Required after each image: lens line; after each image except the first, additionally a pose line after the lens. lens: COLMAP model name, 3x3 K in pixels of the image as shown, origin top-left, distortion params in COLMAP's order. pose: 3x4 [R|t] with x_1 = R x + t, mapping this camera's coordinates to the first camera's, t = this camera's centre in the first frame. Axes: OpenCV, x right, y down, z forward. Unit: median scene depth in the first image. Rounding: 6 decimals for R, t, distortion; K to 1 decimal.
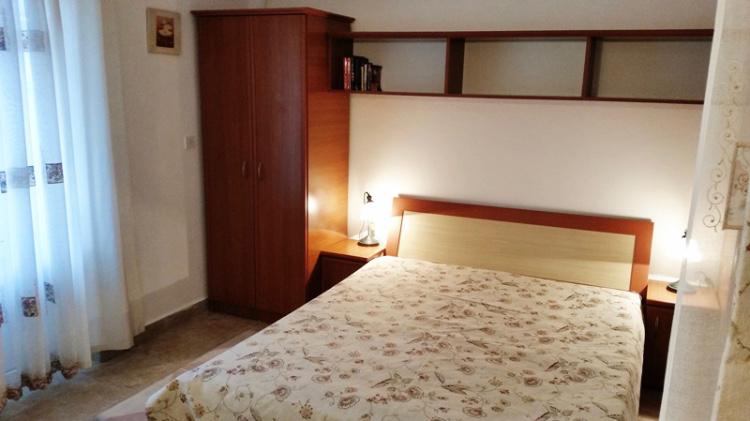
lens RADIAL K [[624.8, 0, 375.3], [0, 624.8, 219.9], [0, 0, 1]] dist [0.206071, -0.451911]
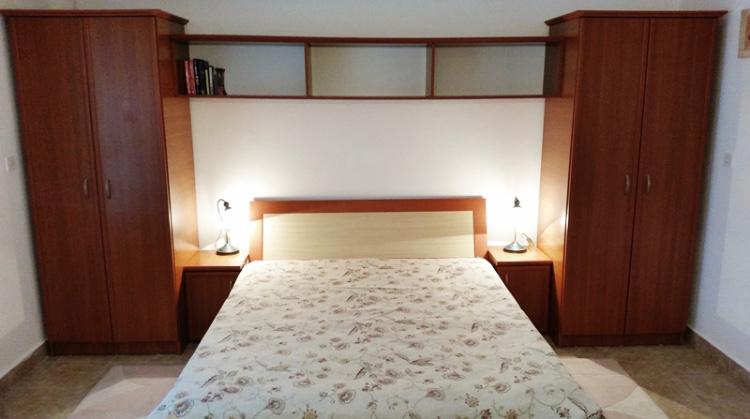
lens RADIAL K [[624.8, 0, 375.3], [0, 624.8, 218.9], [0, 0, 1]] dist [0.206071, -0.451911]
pose [[0.888963, -0.120235, 0.441915, -0.282905], [0.119085, 0.992417, 0.030460, -0.018874], [-0.442226, 0.025547, 0.896540, 0.025641]]
